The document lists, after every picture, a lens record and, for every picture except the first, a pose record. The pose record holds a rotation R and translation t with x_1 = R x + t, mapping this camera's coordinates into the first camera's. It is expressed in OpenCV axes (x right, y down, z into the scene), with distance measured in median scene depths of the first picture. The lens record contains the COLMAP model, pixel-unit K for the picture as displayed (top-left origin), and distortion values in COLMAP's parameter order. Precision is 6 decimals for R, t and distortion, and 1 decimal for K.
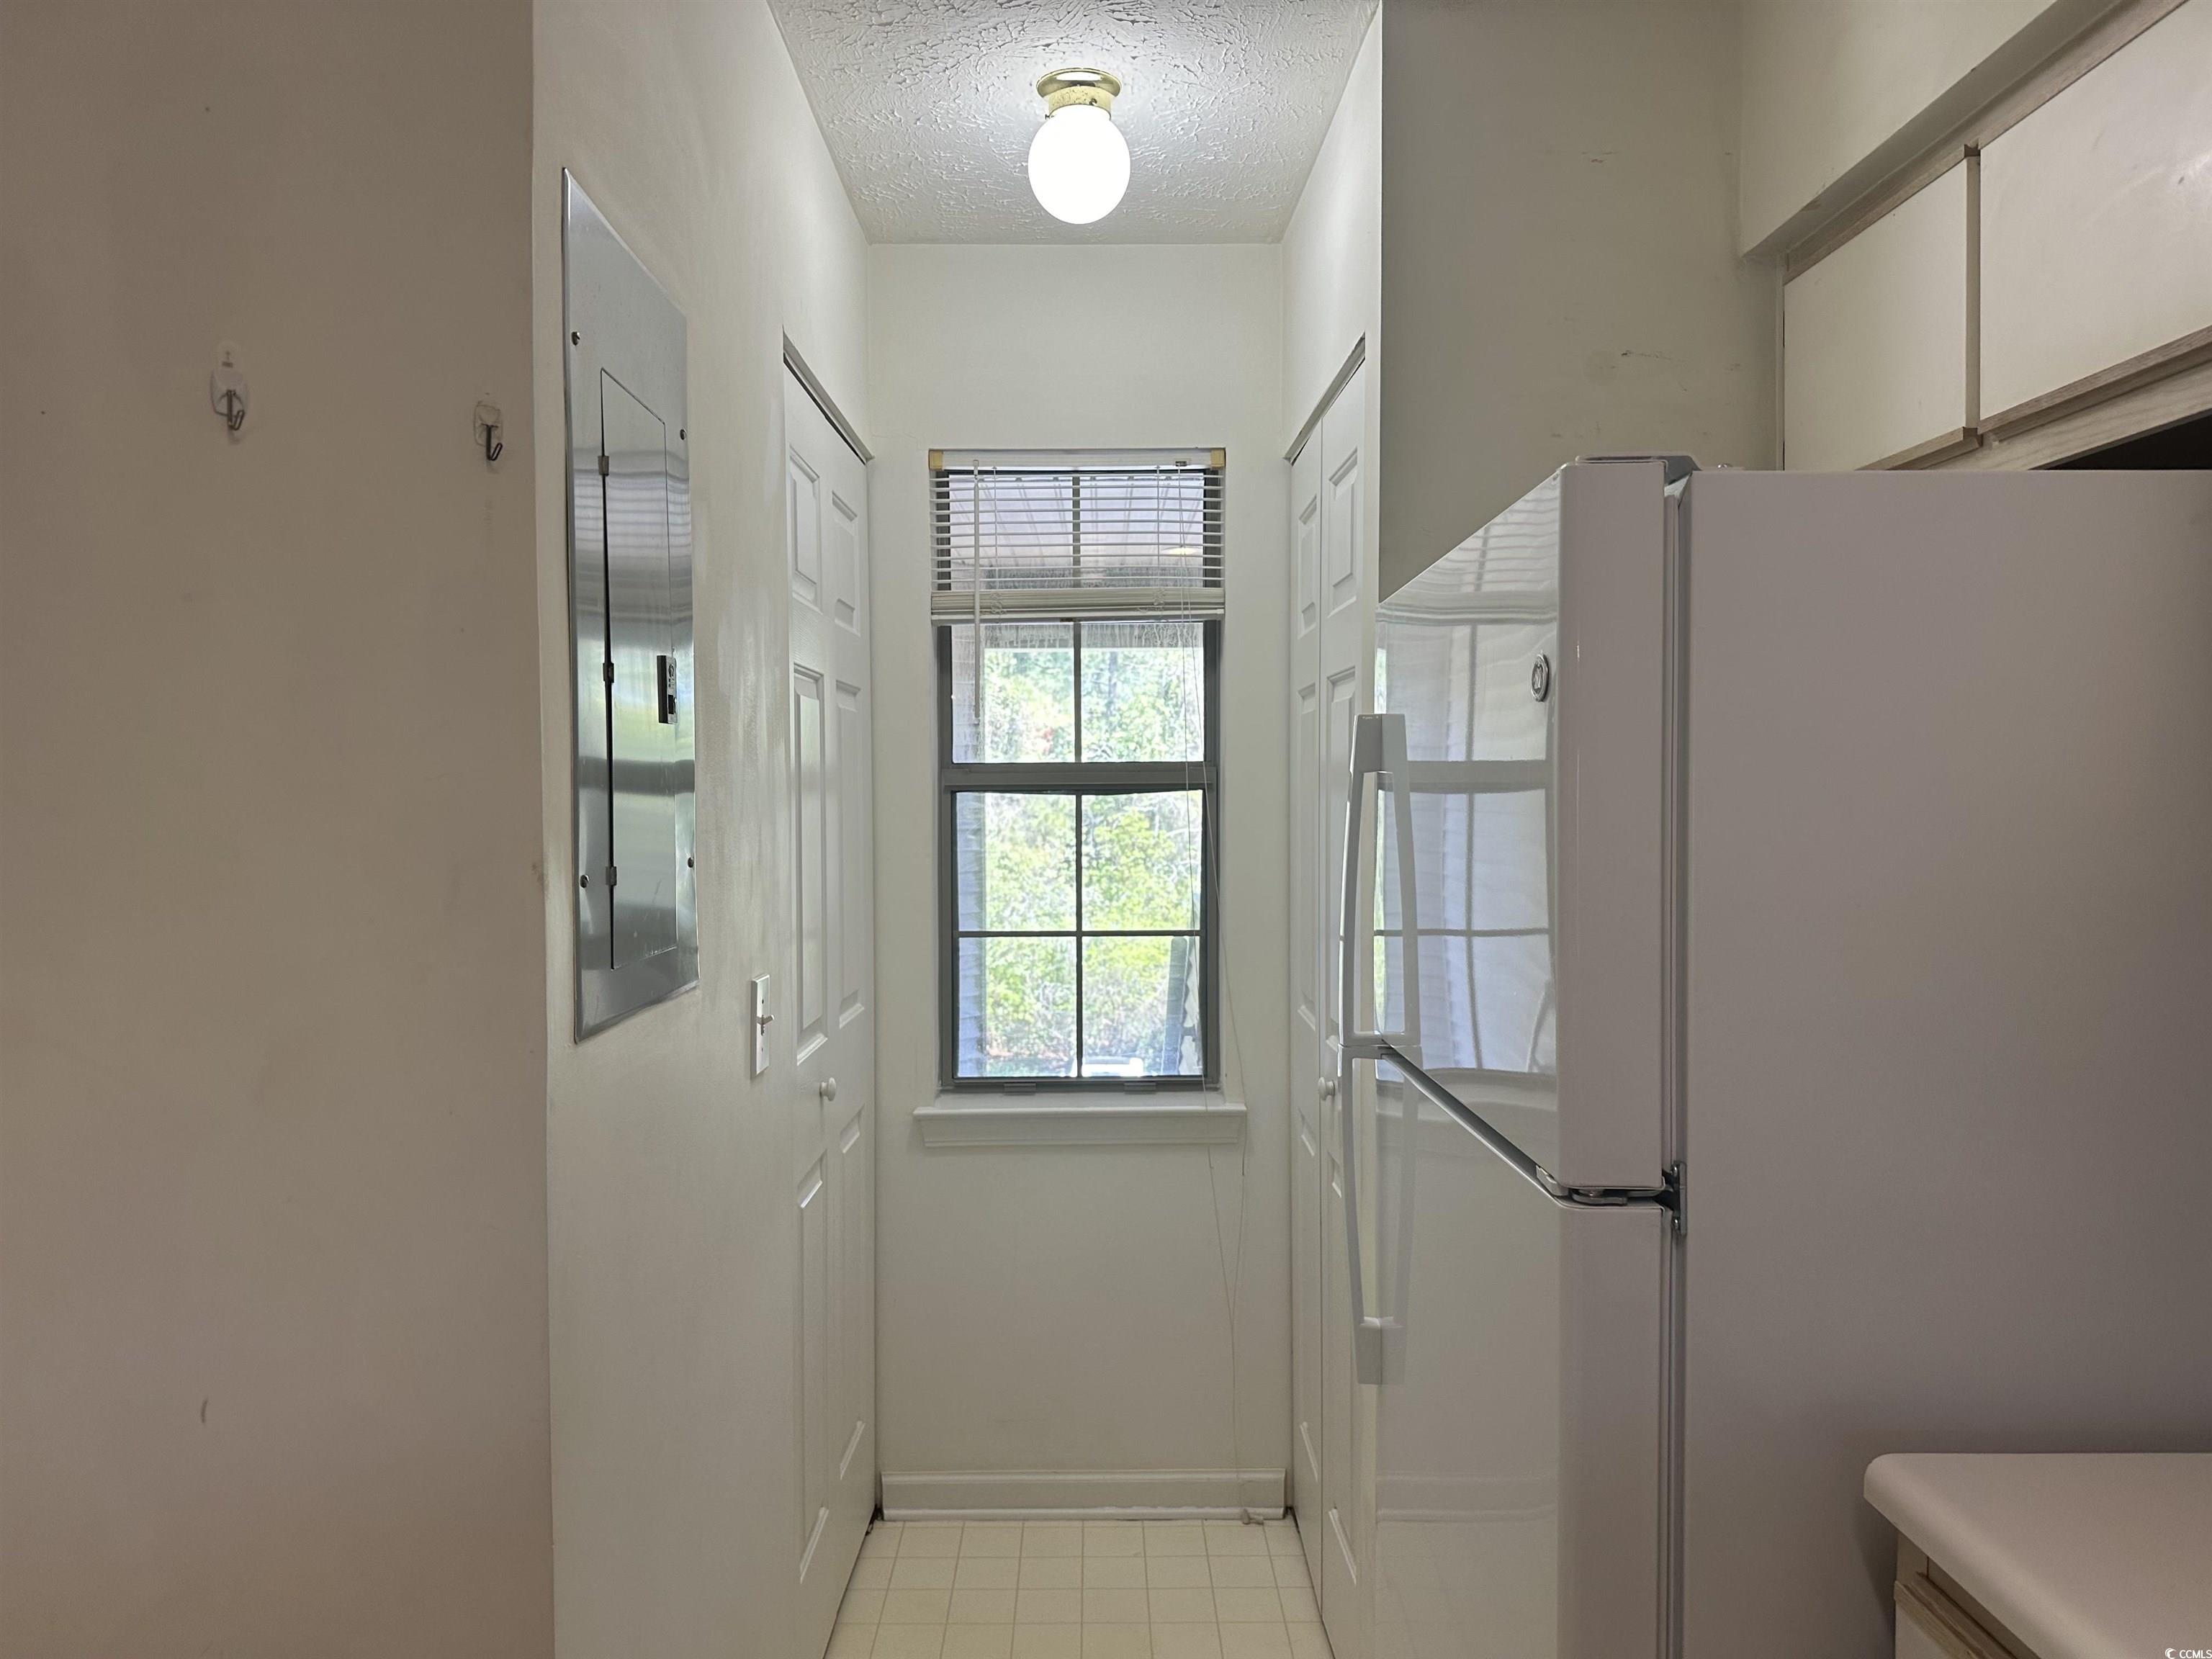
lens RADIAL K [[1556.1, 0, 1106.0], [0, 1556.1, 829.5], [0, 0, 1]] dist [0.117780, -0.124056]
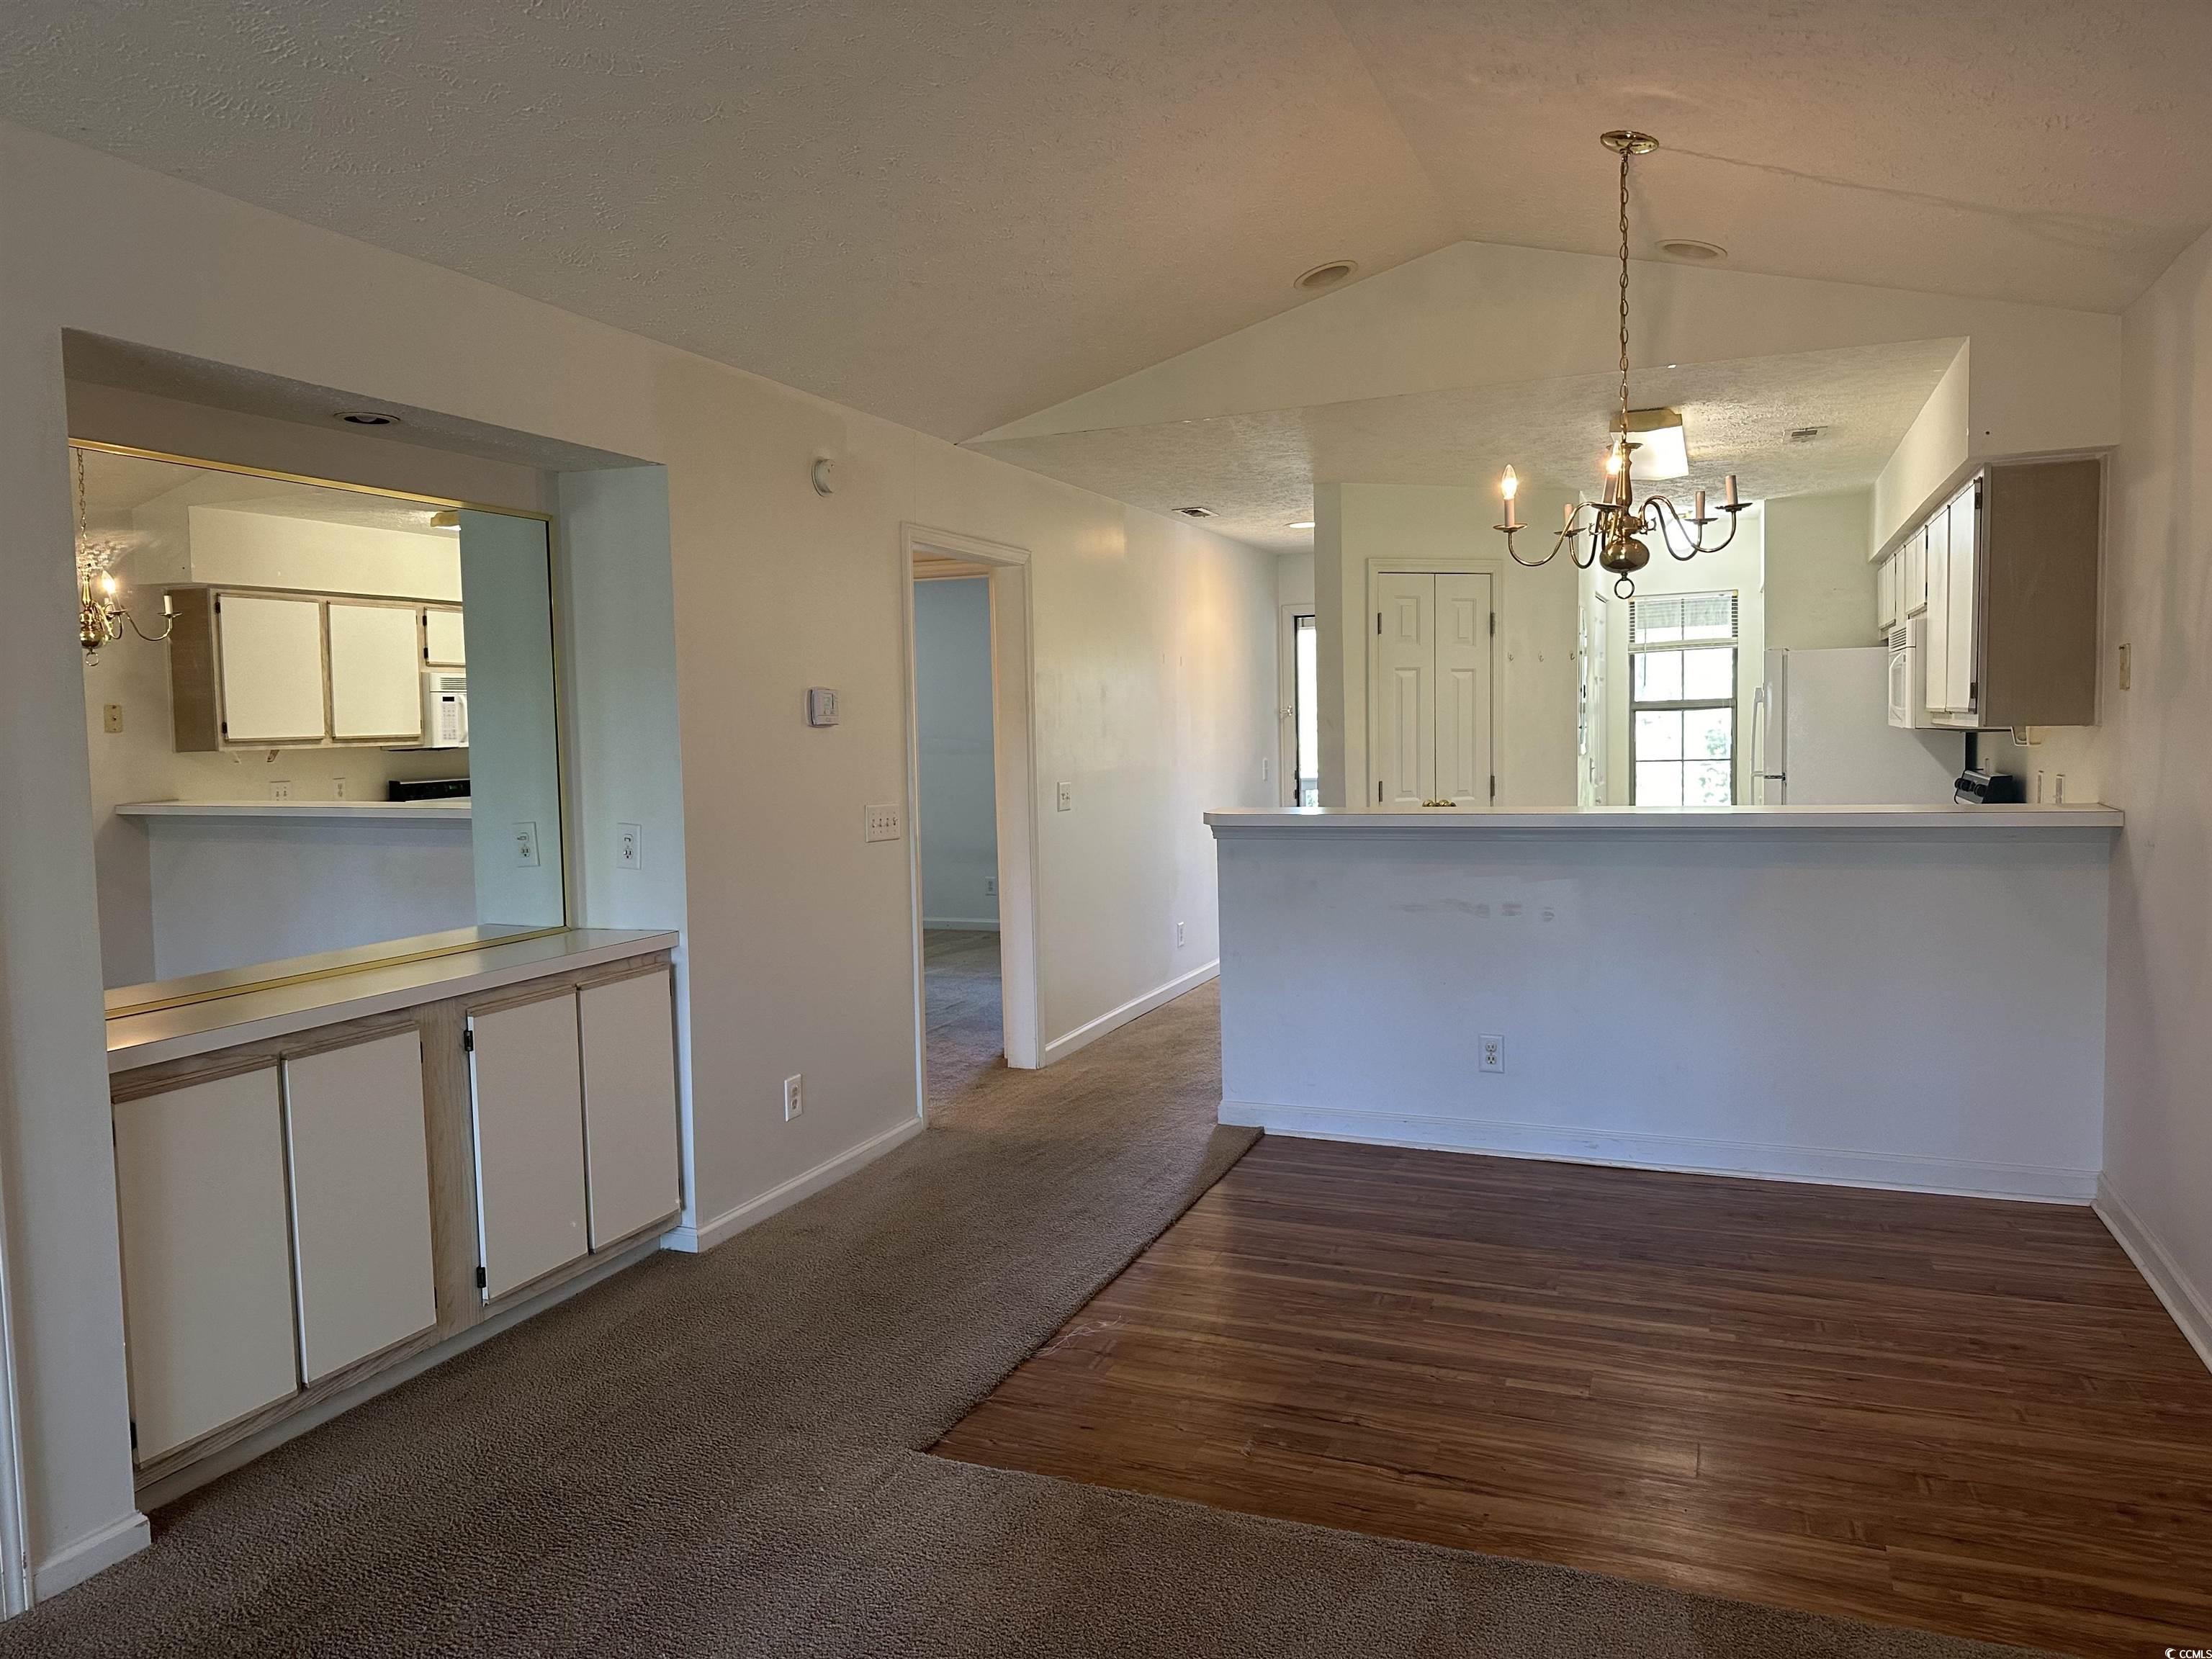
lens RADIAL K [[1556.1, 0, 1106.0], [0, 1556.1, 829.5], [0, 0, 1]] dist [0.117780, -0.124056]
pose [[0.924157, 0.005399, -0.381974, 0.115224], [0.011606, 0.999042, 0.042201, 0.061410], [0.381836, -0.043433, 0.923209, -2.123070]]
